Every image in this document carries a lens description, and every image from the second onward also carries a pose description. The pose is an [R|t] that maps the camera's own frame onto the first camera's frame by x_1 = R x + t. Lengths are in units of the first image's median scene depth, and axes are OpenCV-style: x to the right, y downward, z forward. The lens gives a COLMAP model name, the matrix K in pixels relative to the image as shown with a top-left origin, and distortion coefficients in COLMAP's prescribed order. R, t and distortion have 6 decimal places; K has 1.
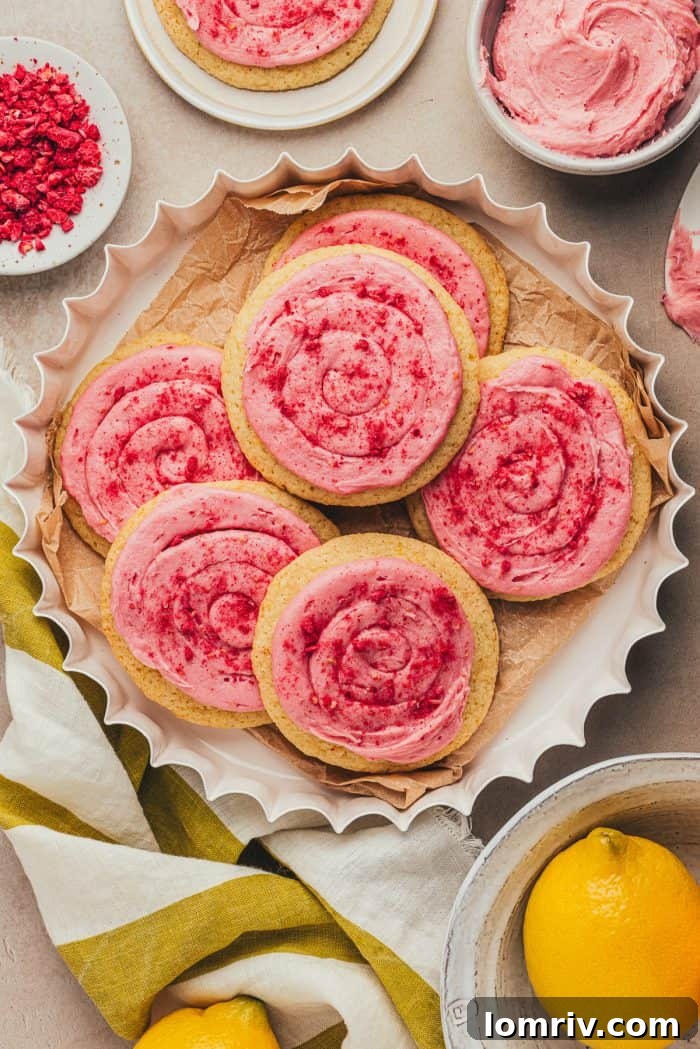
lens RADIAL K [[5086.0, 0, 348.5], [0, 5086.0, 528.6], [0, 0, 1]] dist [-0.147616, 0.000000]
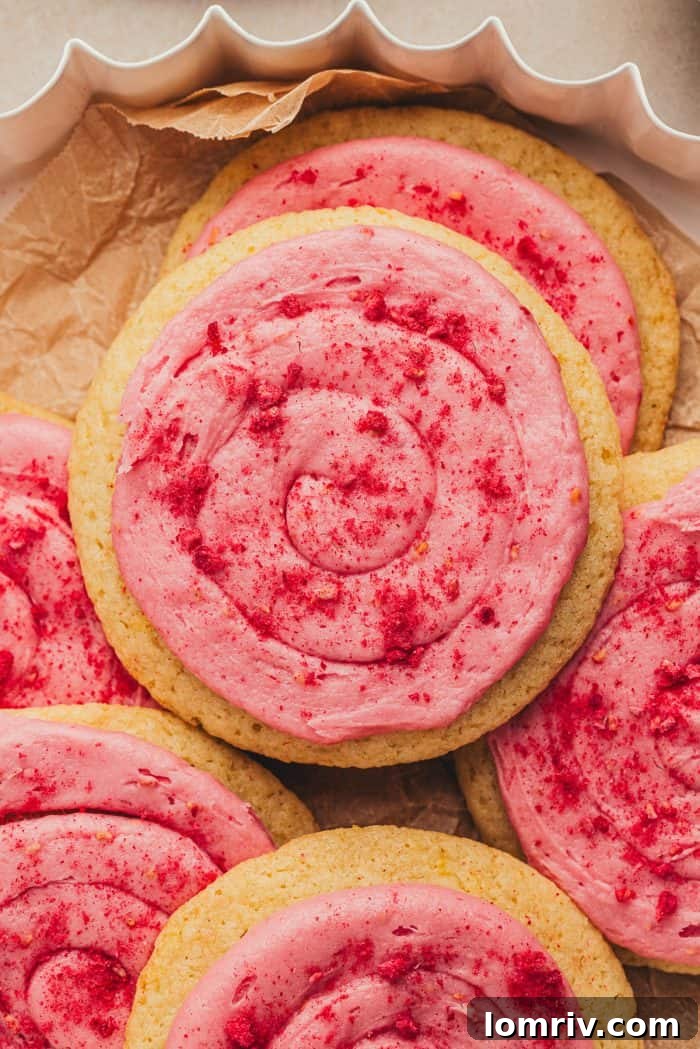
lens RADIAL K [[5086.0, 0, 351.1], [0, 5086.0, 519.7], [0, 0, 1]] dist [-0.147616, 0.000000]
pose [[0.999489, 0.025575, 0.019180, -0.007941], [-0.025256, 0.999542, -0.016701, -0.019395], [-0.019598, 0.016208, 0.999677, 0.534910]]
